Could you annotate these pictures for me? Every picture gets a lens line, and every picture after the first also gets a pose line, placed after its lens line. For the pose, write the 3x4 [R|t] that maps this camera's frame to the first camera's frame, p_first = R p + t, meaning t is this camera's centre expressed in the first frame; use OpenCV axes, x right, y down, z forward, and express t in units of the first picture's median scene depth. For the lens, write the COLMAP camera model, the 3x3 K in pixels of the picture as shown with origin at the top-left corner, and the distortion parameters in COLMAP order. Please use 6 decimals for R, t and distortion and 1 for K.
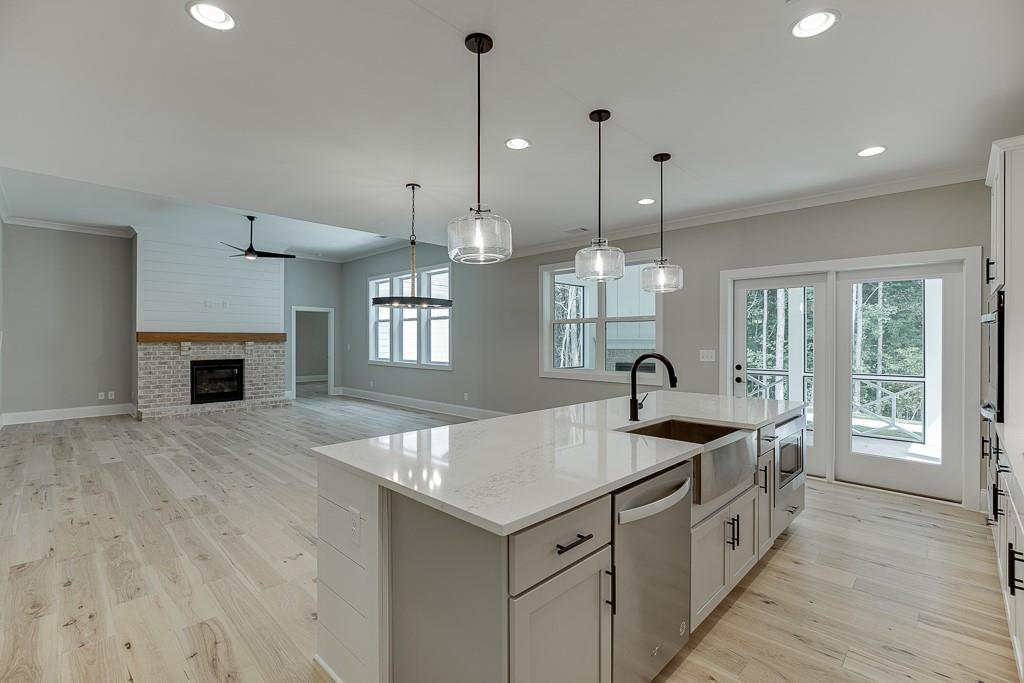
lens RADIAL K [[463.6, 0, 518.0], [0, 463.6, 337.6], [0, 0, 1]] dist [-0.014411, -0.000686]
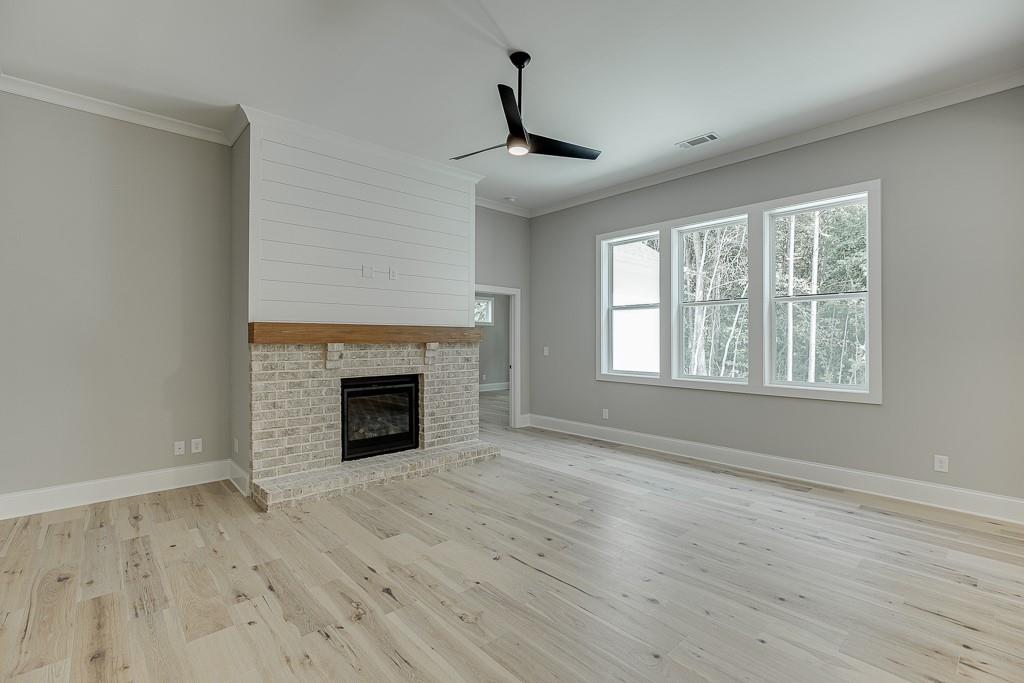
lens RADIAL K [[463.6, 0, 512.6], [0, 463.6, 338.2], [0, 0, 1]] dist [-0.014411, -0.000686]
pose [[0.997881, 0.000994, -0.065058, -0.479484], [-0.000854, 0.999997, 0.002180, 0.002564], [0.065060, -0.002120, 0.997879, 0.485471]]
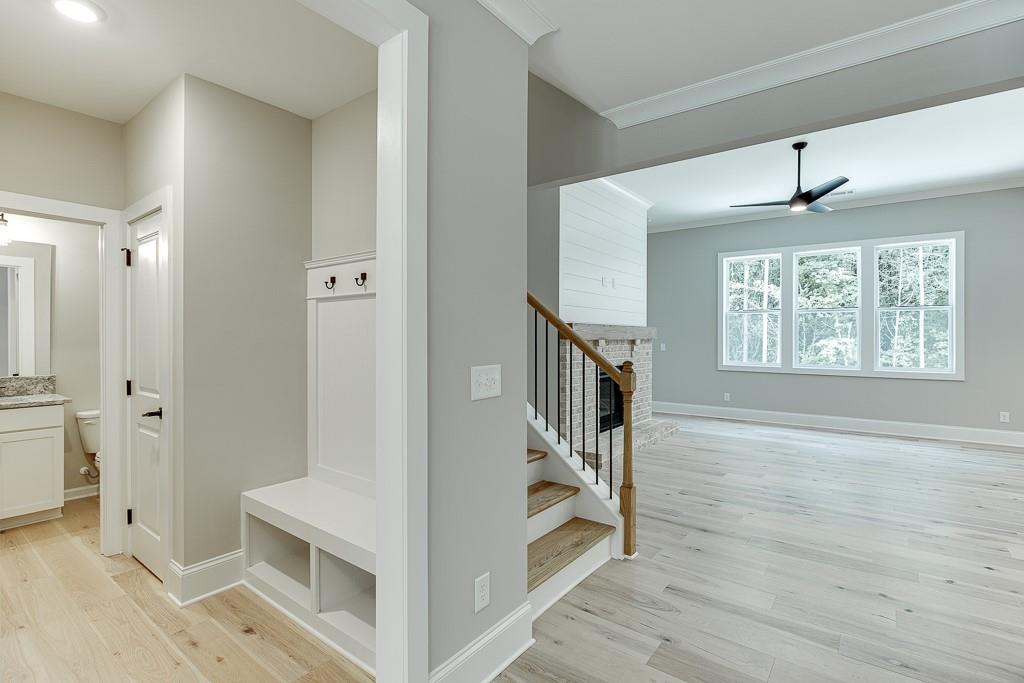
lens RADIAL K [[484.5, 0, 508.8], [0, 484.5, 337.6], [0, 0, 1]] dist [-0.017400, -0.000559]
pose [[0.993513, 0.001613, 0.113709, -0.905628], [-0.002247, 0.999983, 0.005449, 0.002482], [-0.113698, -0.005669, 0.993499, 0.332634]]
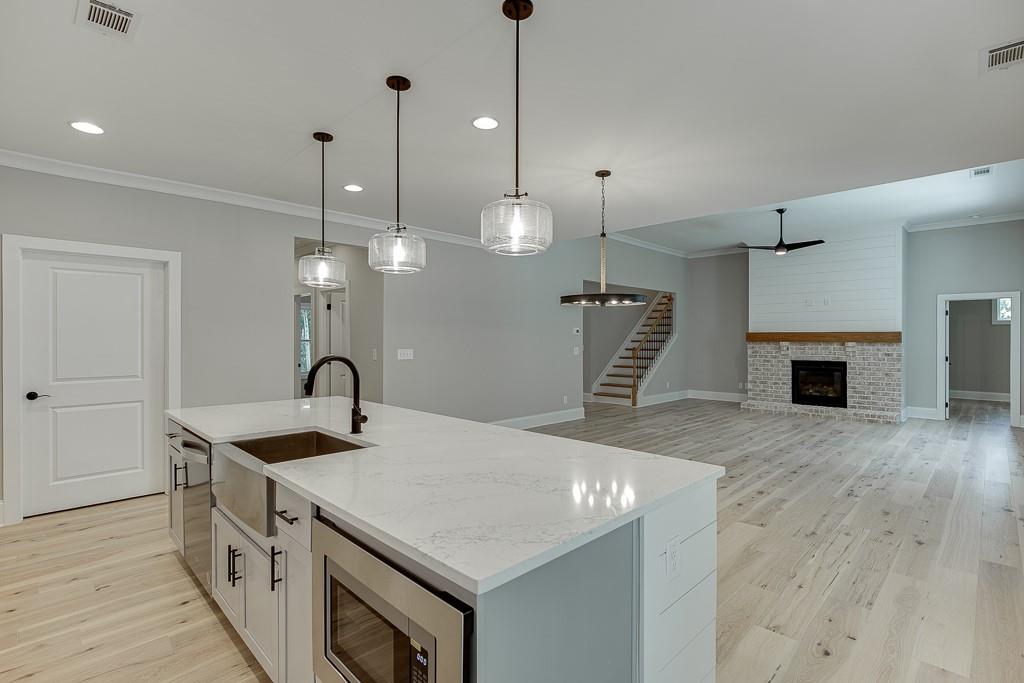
lens RADIAL K [[484.5, 0, 514.3], [0, 484.5, 336.6], [0, 0, 1]] dist [-0.017400, -0.000559]
pose [[-0.022167, -0.001125, -0.999754, 0.359392], [0.001752, 0.999998, -0.001164, -0.001823], [0.999753, -0.001778, -0.022165, 0.410643]]
